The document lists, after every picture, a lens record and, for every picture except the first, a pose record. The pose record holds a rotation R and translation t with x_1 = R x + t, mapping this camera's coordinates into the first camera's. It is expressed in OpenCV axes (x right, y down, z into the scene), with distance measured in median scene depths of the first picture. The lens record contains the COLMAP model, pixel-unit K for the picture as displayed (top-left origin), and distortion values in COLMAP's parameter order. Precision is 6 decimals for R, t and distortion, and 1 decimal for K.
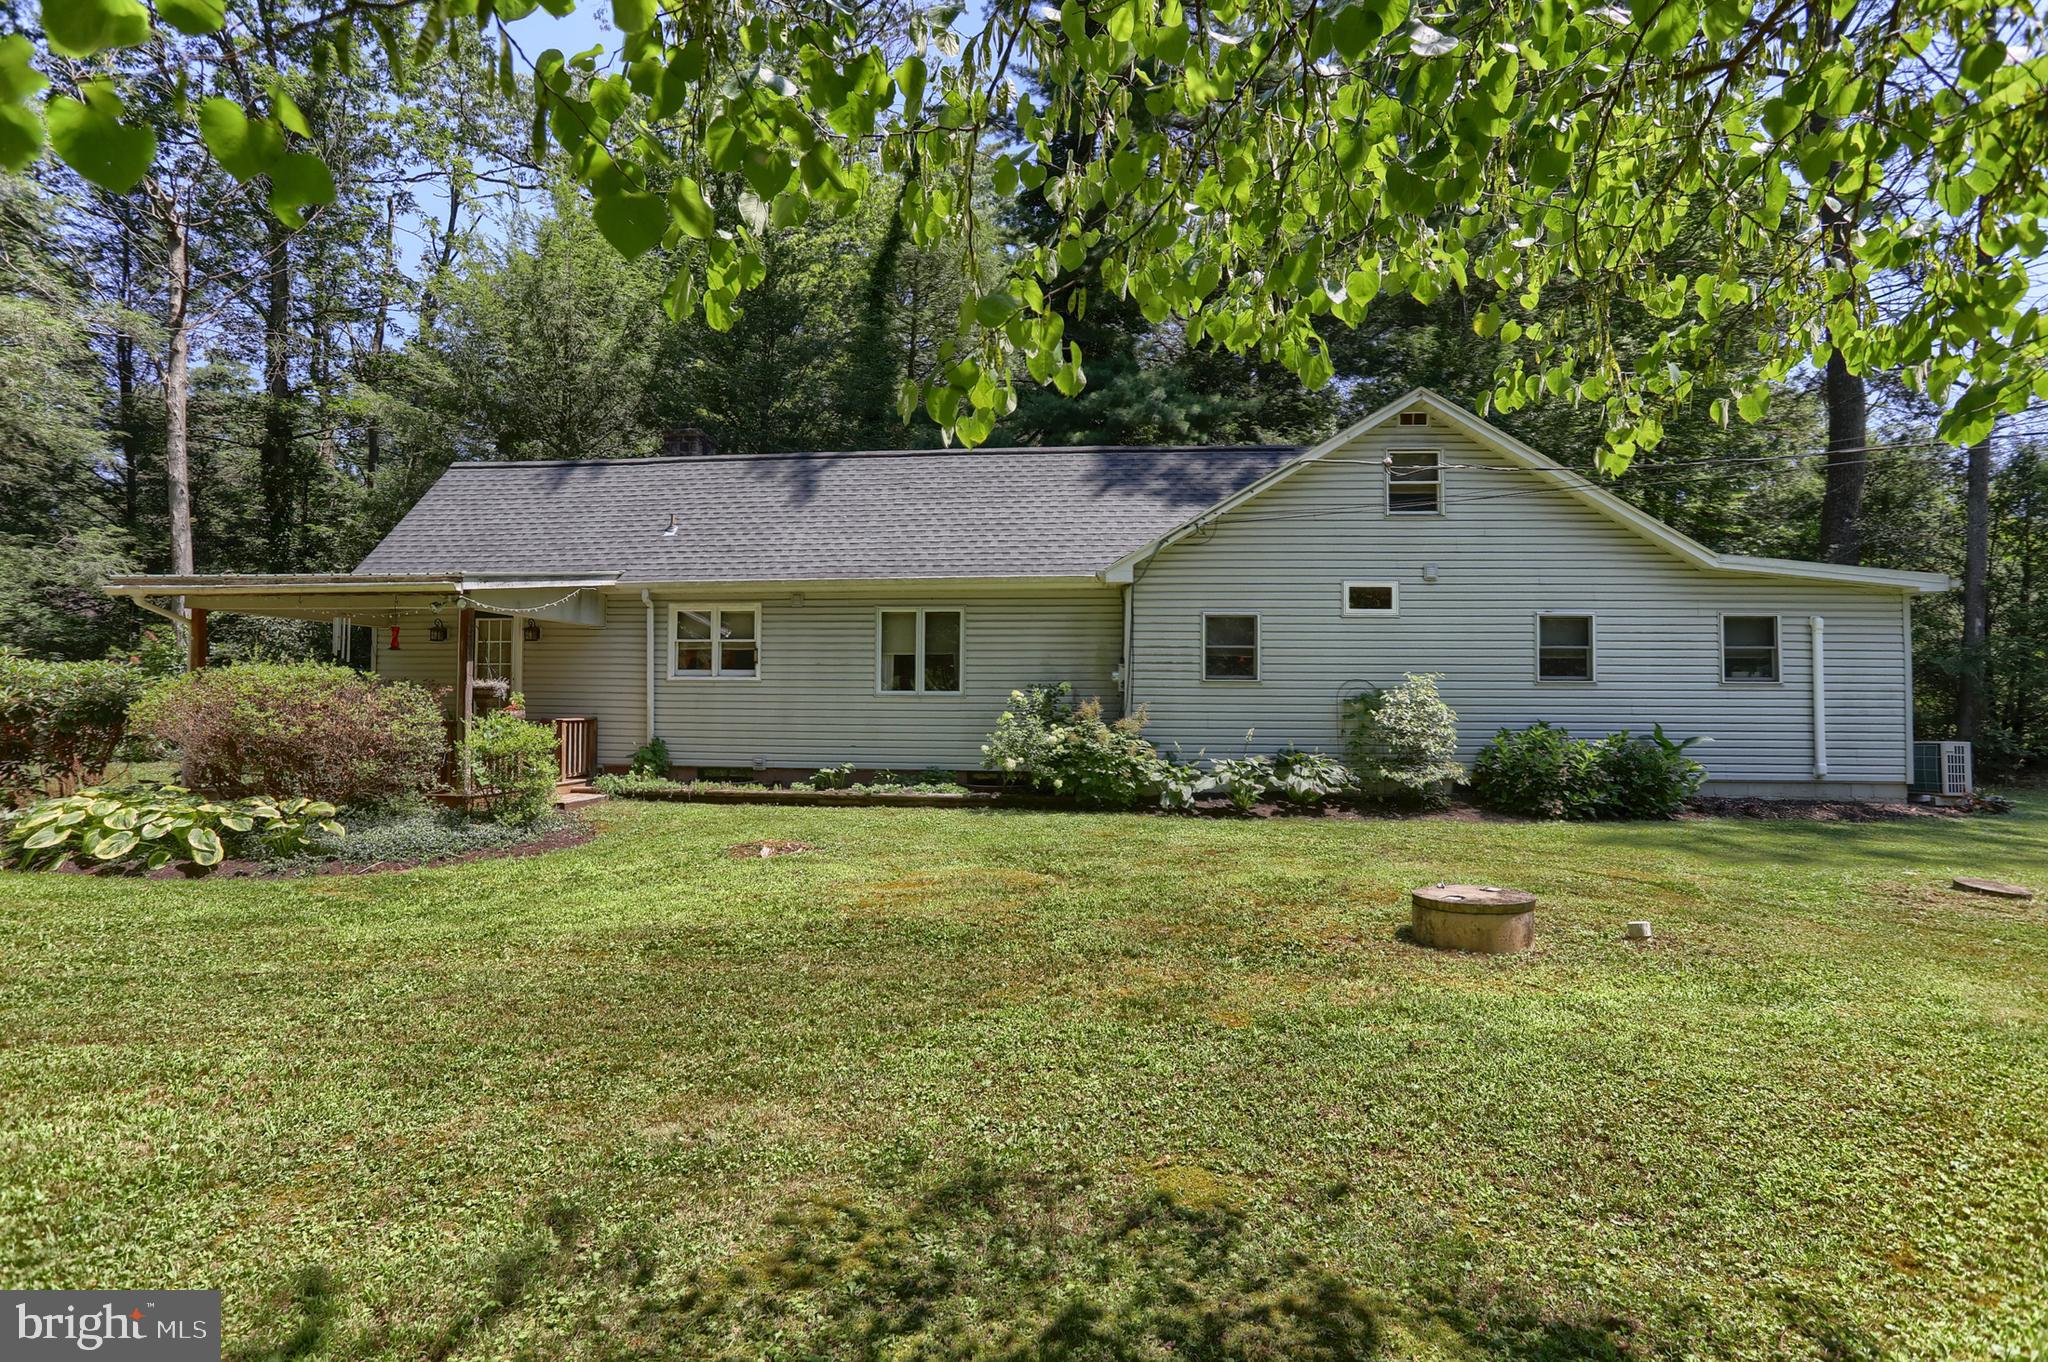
lens RADIAL K [[1011.7, 0, 1024.0], [0, 1011.7, 681.0], [0, 0, 1]] dist [-0.046179, -0.000045]
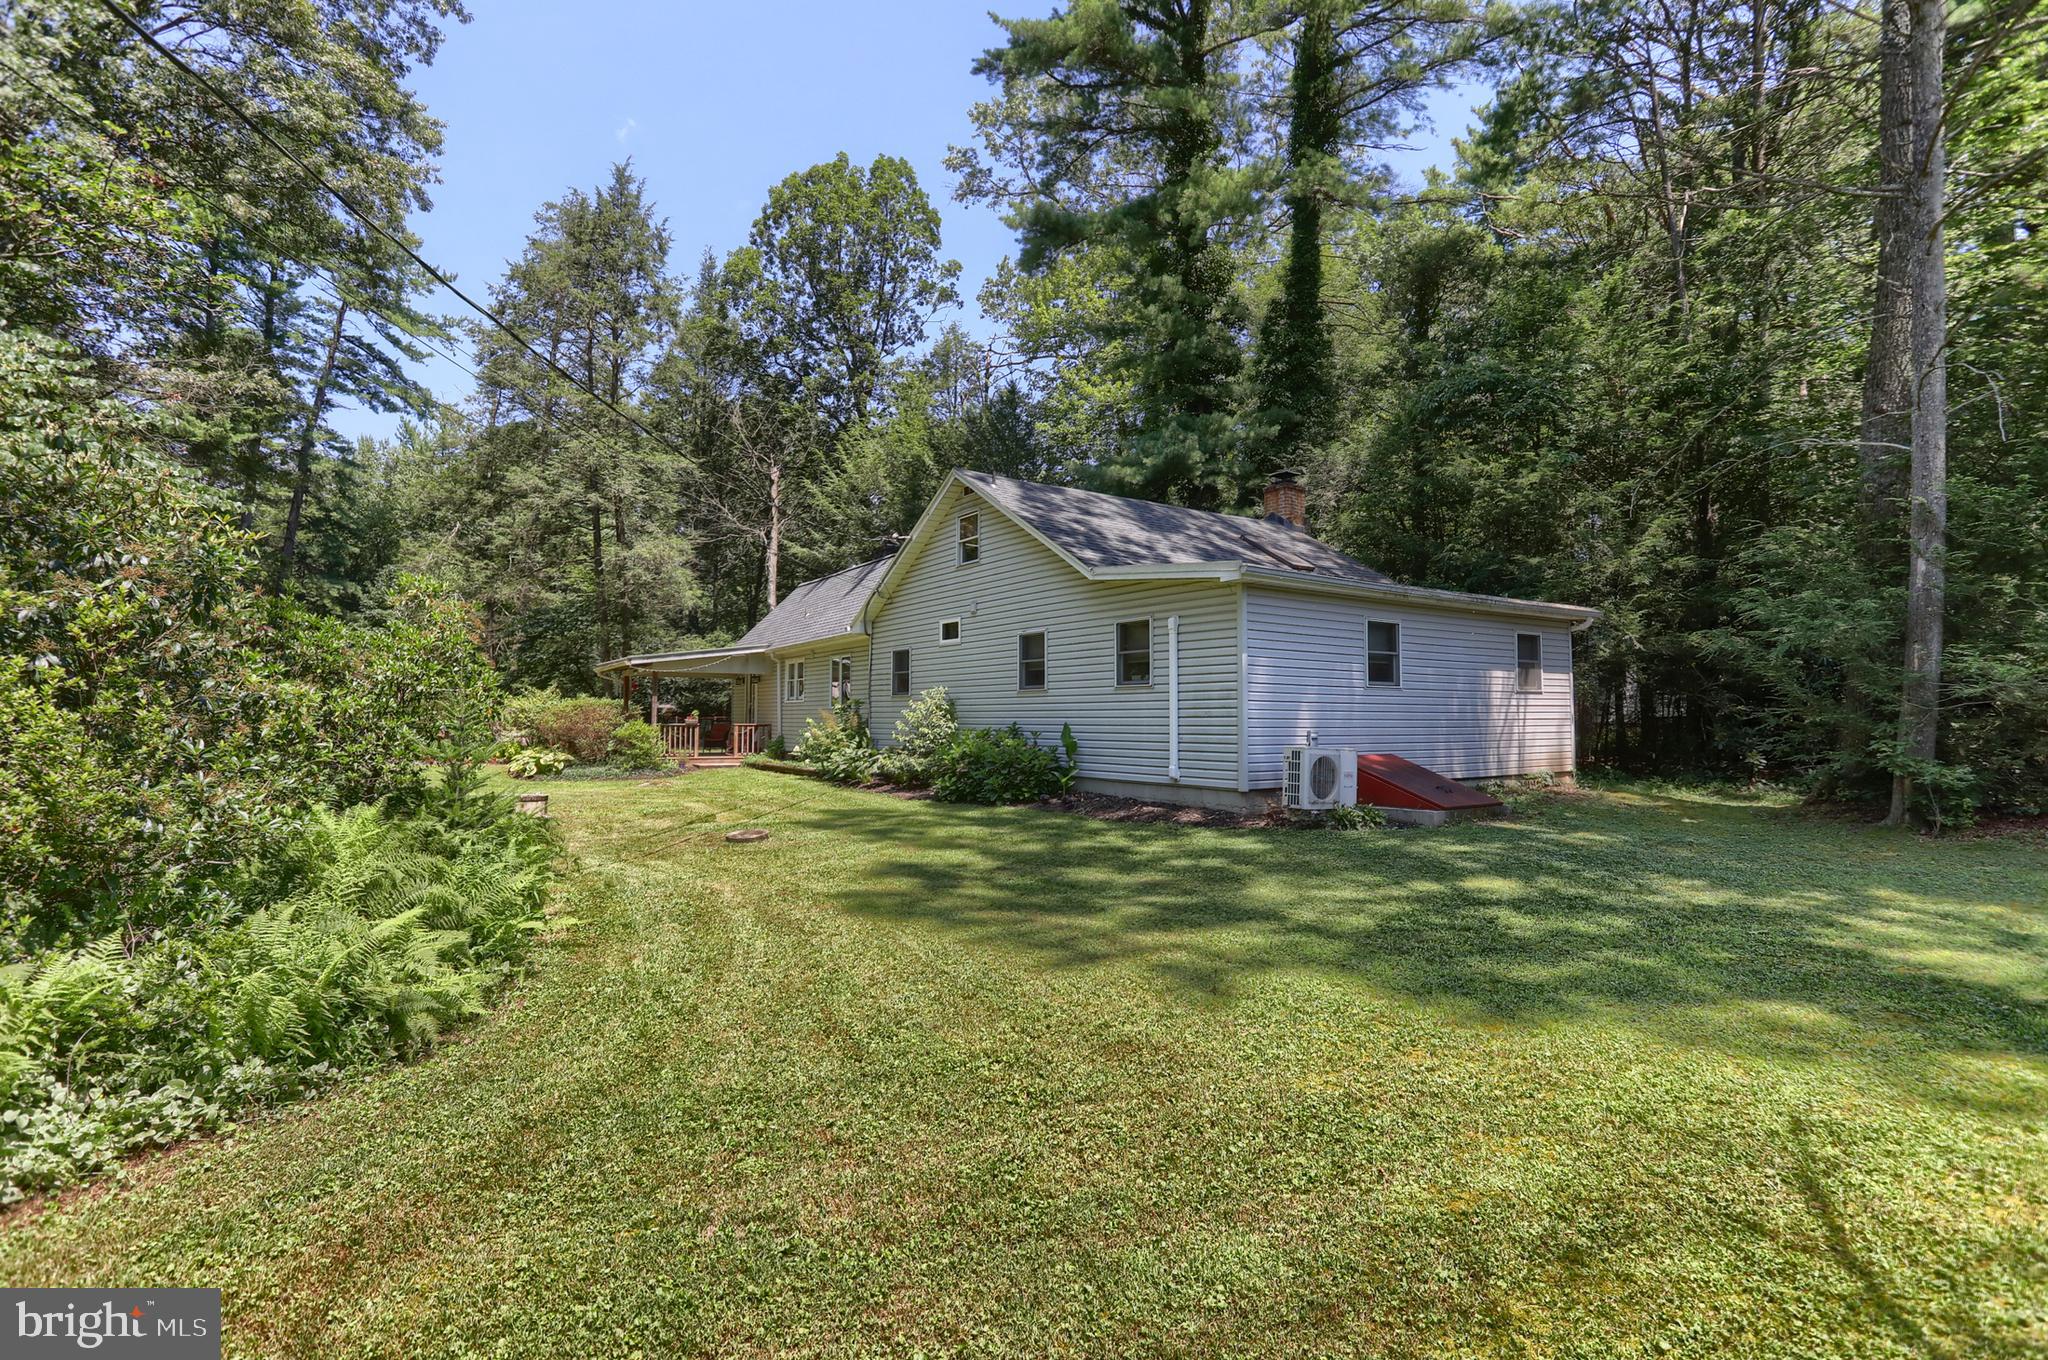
lens RADIAL K [[1011.7, 0, 1024.0], [0, 1011.7, 680.0], [0, 0, 1]] dist [-0.046179, -0.000045]
pose [[0.624668, -0.036808, -0.780023, 1.426158], [0.022375, 0.999322, -0.029237, 0.022943], [0.780570, 0.000810, 0.625068, 0.240902]]
